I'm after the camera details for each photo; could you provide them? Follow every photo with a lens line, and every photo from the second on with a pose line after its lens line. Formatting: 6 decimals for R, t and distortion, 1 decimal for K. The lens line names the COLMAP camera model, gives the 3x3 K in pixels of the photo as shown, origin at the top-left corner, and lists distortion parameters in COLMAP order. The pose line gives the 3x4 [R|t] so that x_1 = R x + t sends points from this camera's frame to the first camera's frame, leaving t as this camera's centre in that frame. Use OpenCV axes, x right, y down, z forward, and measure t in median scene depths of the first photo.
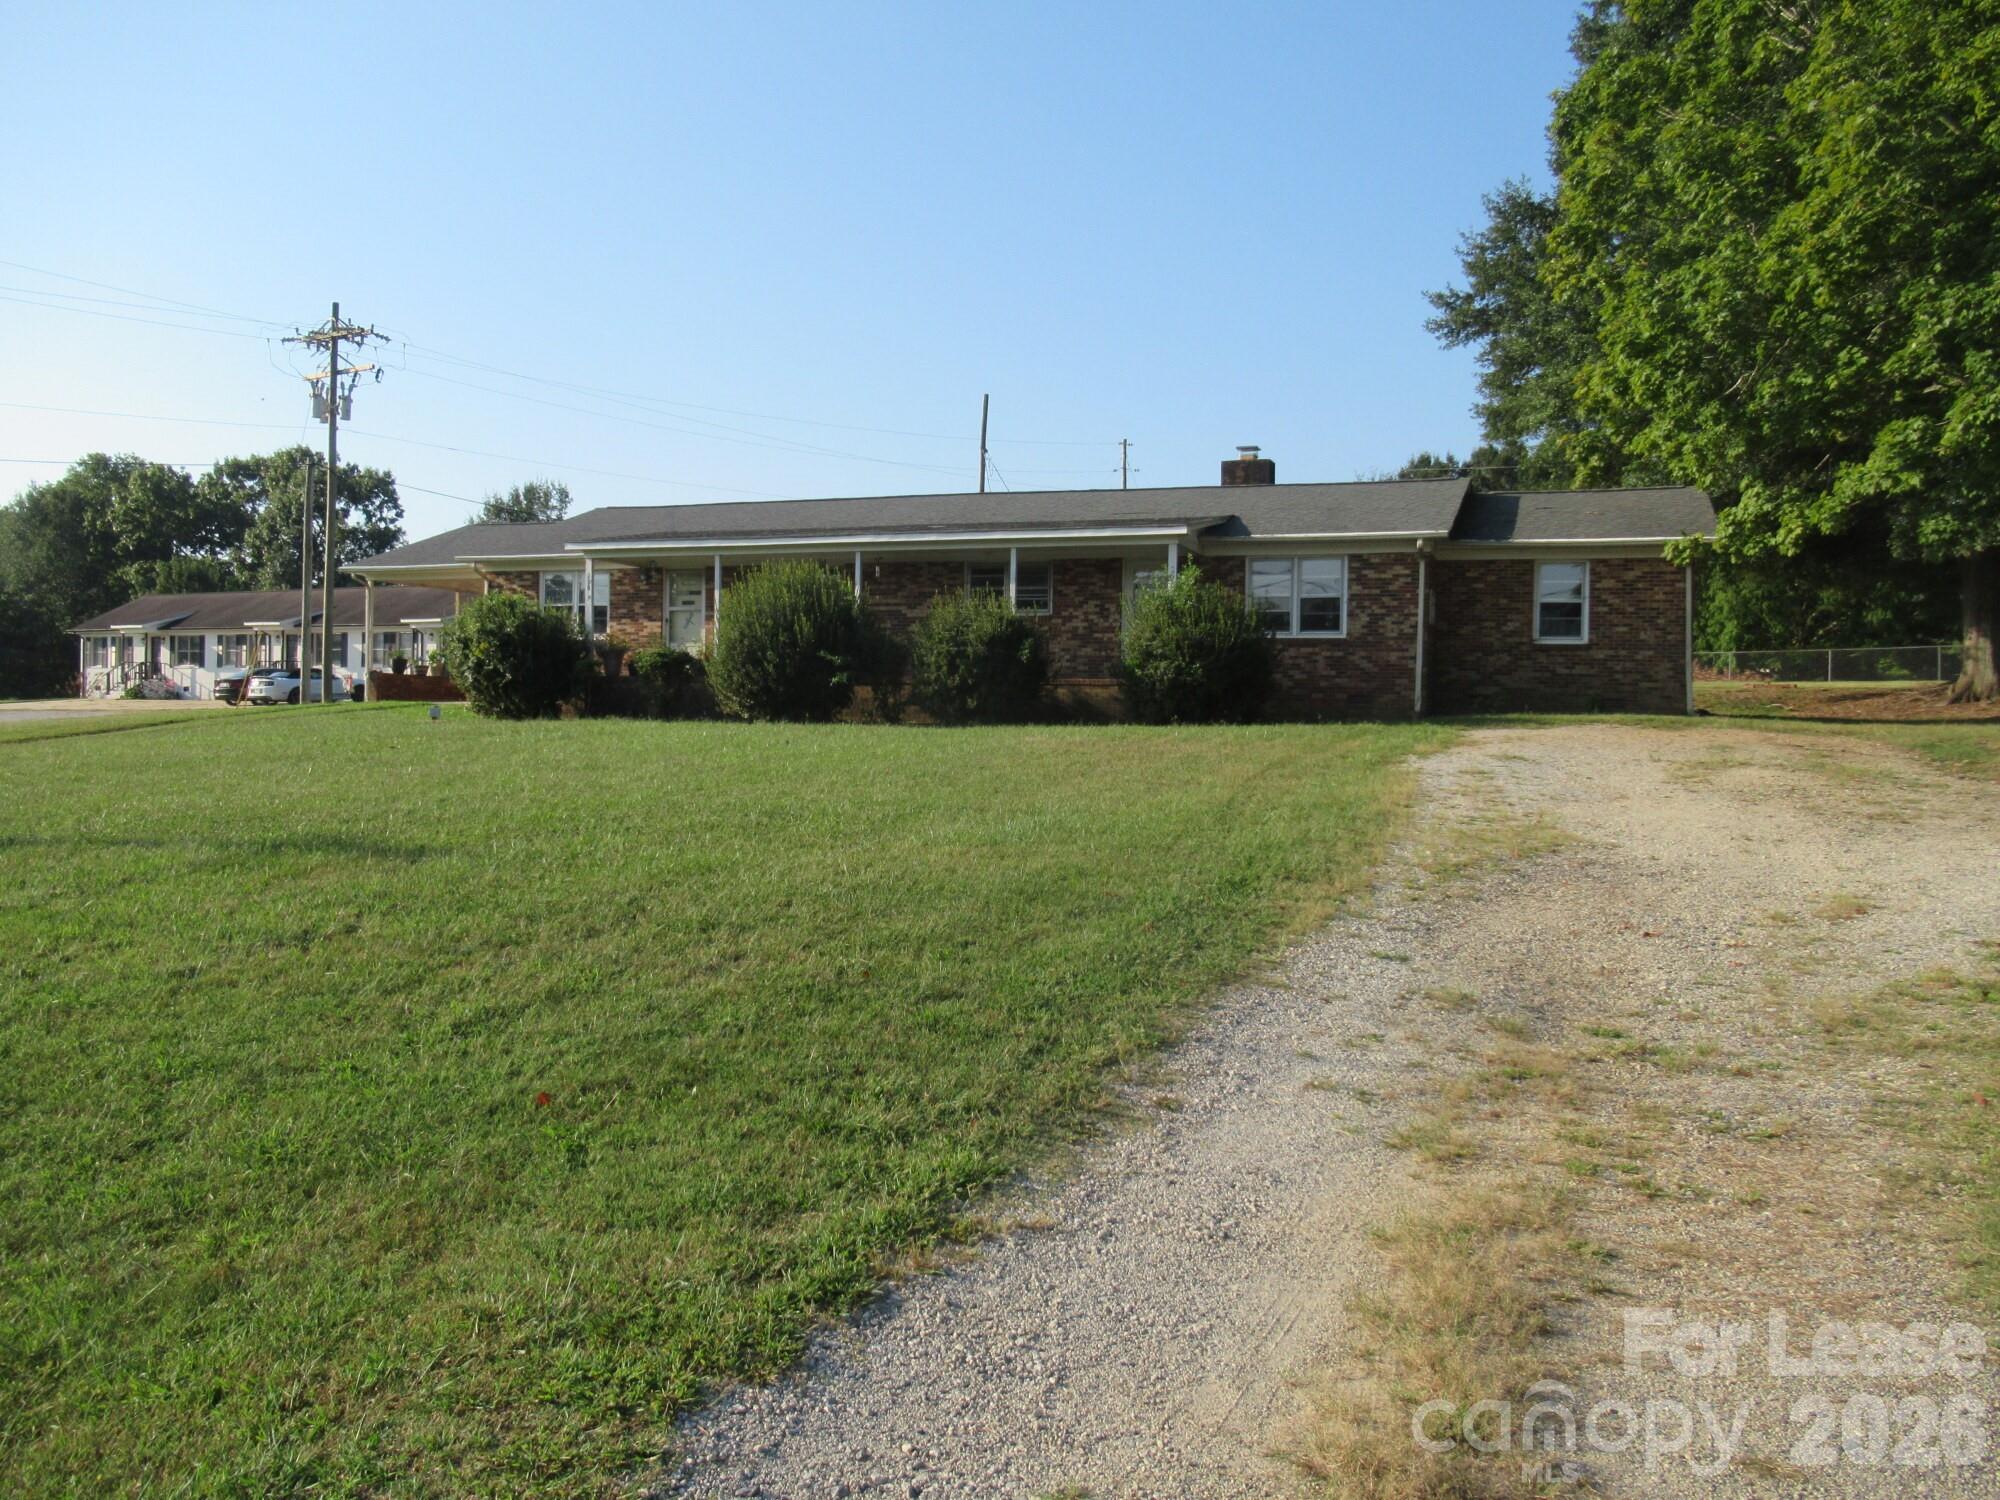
lens RADIAL K [[1691.0, 0, 1000.0], [0, 1691.0, 750.0], [0, 0, 1]] dist [-0.013522, -0.009305]
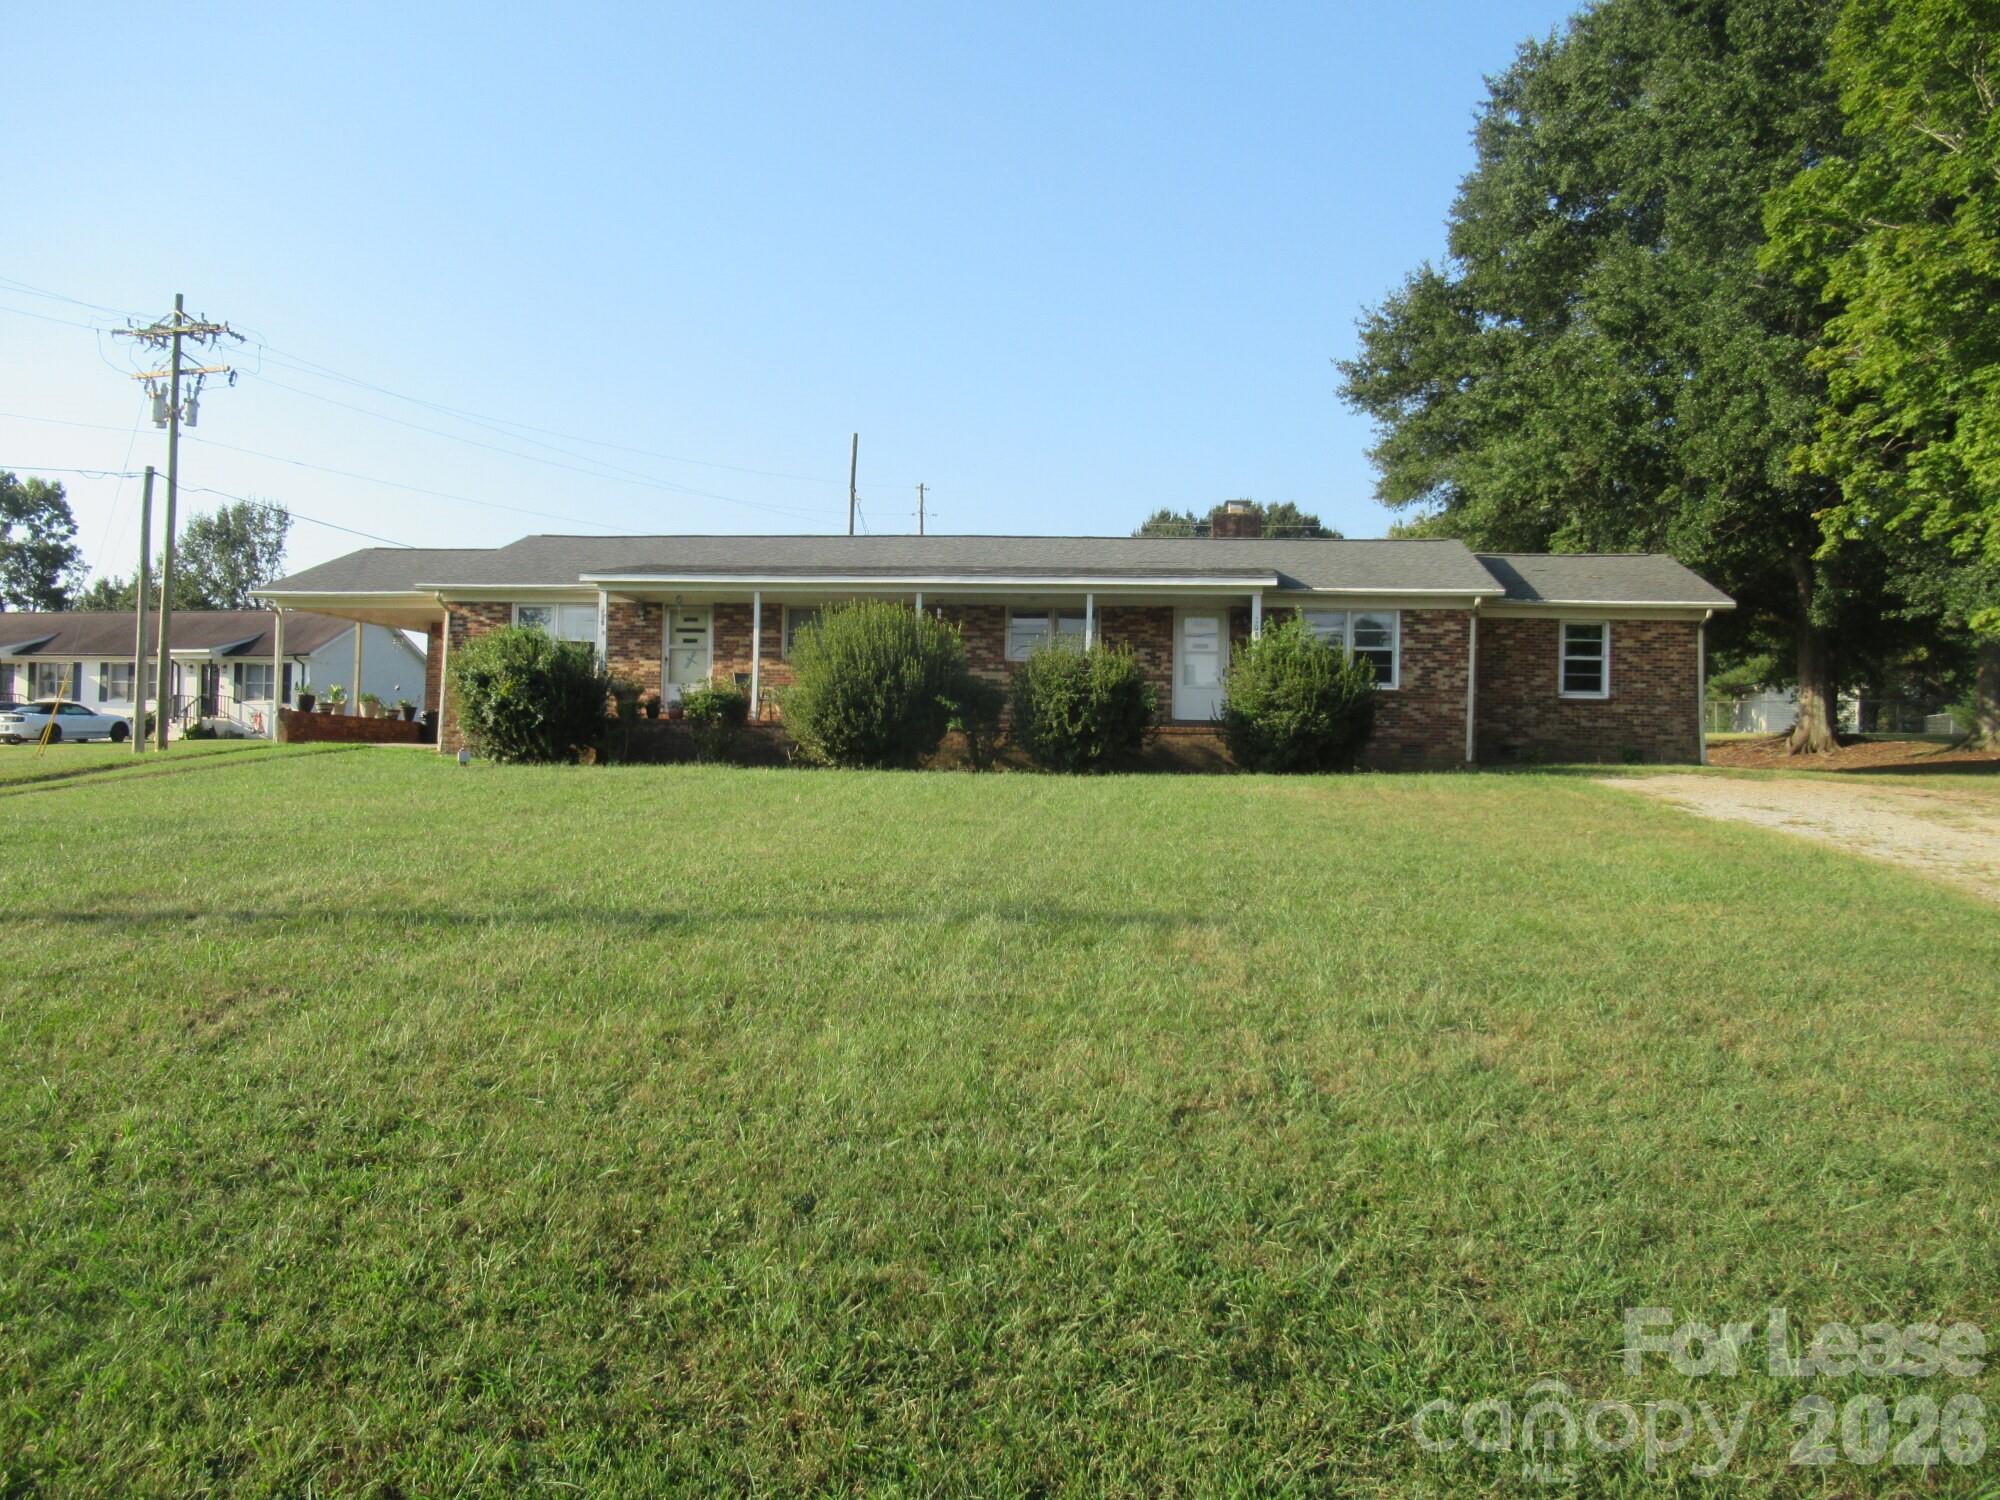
lens RADIAL K [[1691.0, 0, 1000.0], [0, 1691.0, 750.0], [0, 0, 1]] dist [-0.013522, -0.009305]
pose [[0.969832, 0.006498, 0.243689, -0.264671], [-0.000323, 0.999678, -0.025368, -0.002909], [-0.243776, 0.024524, 0.969521, 0.052242]]
